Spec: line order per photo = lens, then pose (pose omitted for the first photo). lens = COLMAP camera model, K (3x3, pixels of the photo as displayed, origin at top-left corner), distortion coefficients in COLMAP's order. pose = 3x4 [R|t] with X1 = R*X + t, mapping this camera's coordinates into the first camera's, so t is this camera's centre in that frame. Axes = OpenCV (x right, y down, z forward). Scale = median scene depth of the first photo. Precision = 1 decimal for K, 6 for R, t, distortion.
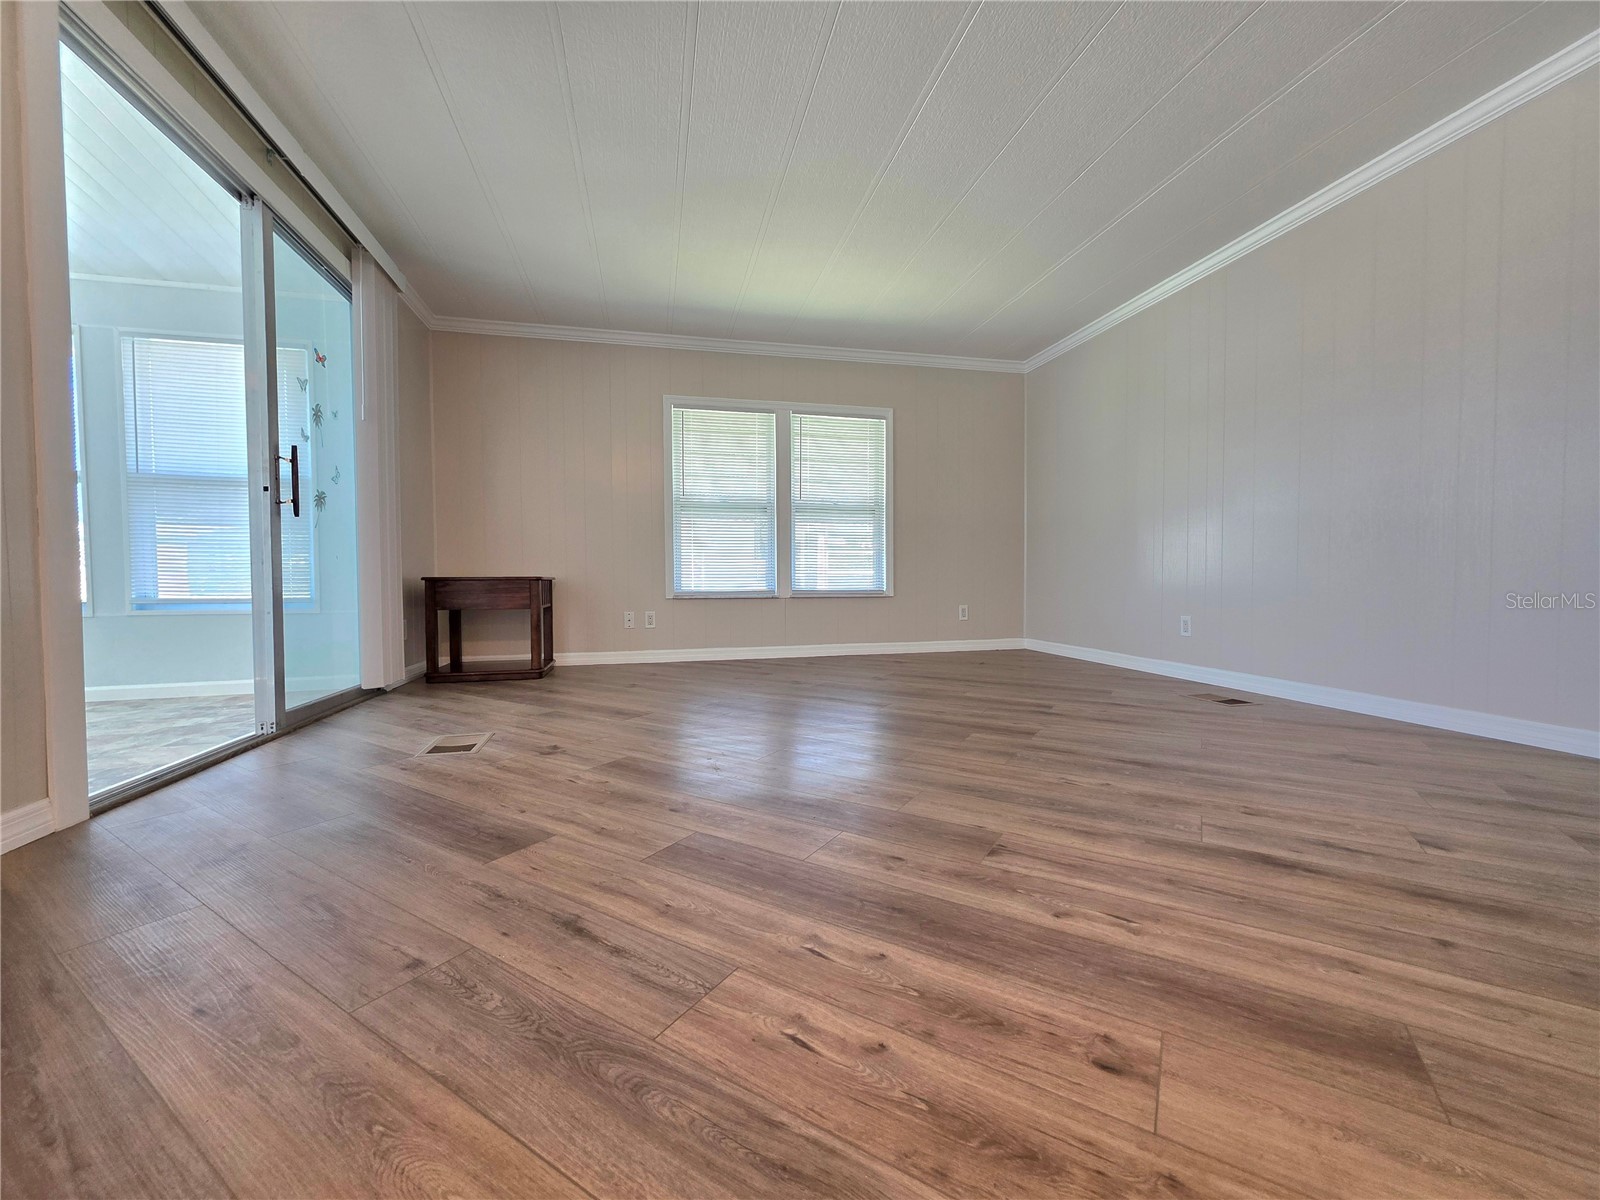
lens RADIAL K [[637.2, 0, 802.6], [0, 637.2, 597.0], [0, 0, 1]] dist [0.000495, 0.000398]
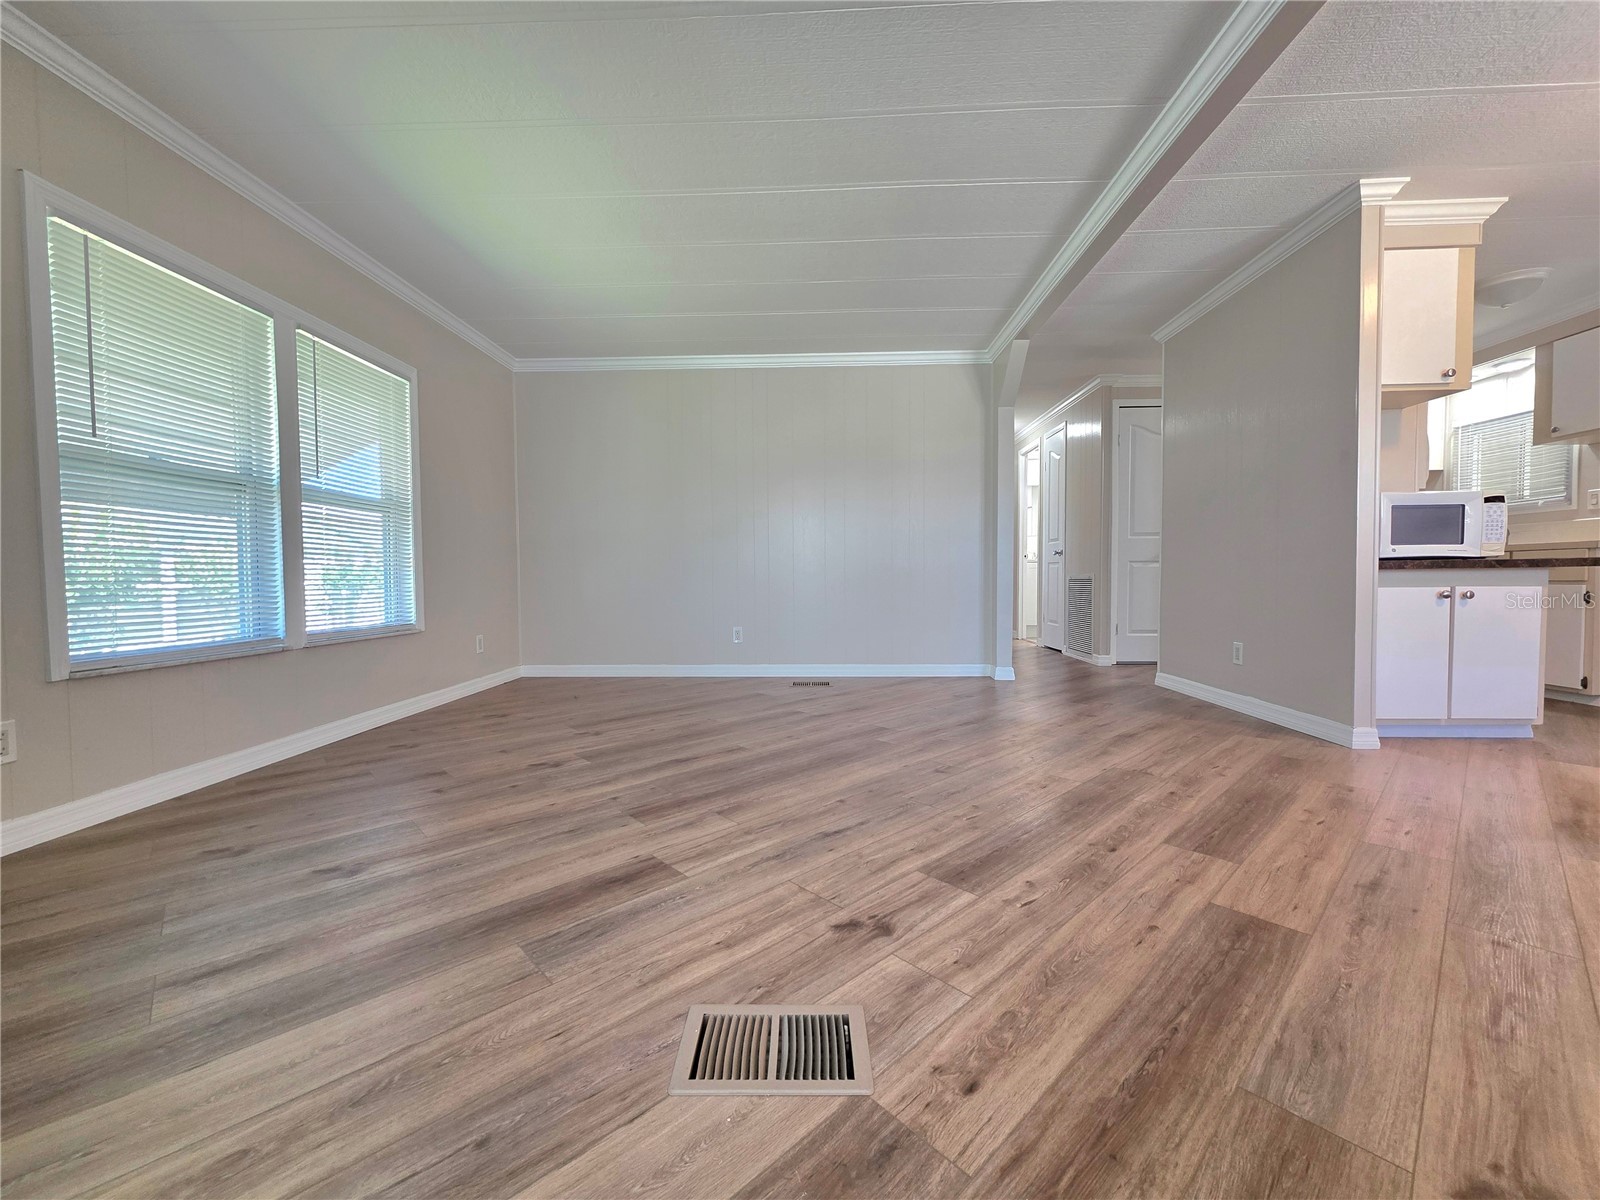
lens RADIAL K [[637.2, 0, 801.8], [0, 637.2, 598.6], [0, 0, 1]] dist [0.000495, 0.000398]
pose [[0.267302, -0.032893, 0.963051, -1.722455], [0.037254, 0.999023, 0.023781, -0.152584], [-0.962892, 0.029521, 0.268266, 1.557929]]
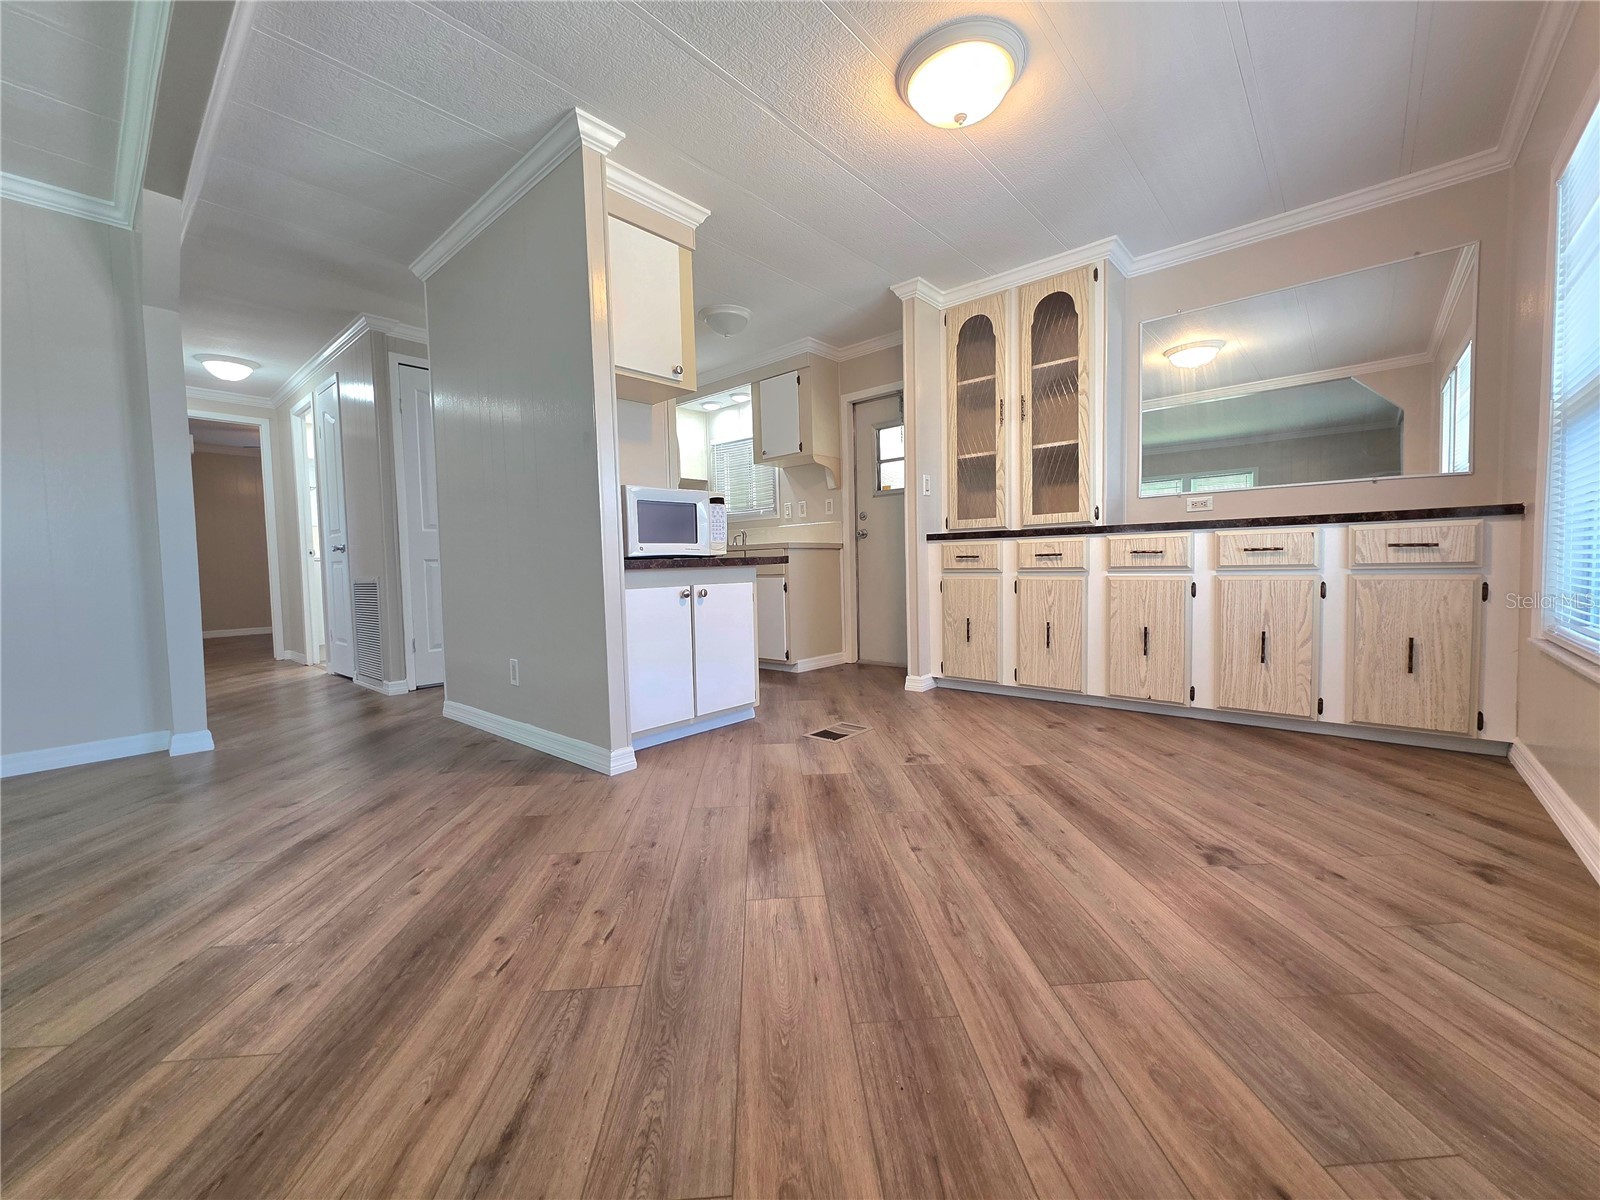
lens RADIAL K [[637.2, 0, 791.4], [0, 637.2, 601.7], [0, 0, 1]] dist [0.000495, 0.000398]
pose [[-0.567057, -0.032399, 0.823041, -1.008644], [0.054007, 0.995613, 0.076402, -0.151159], [-0.821906, 0.087774, -0.562820, 0.941698]]
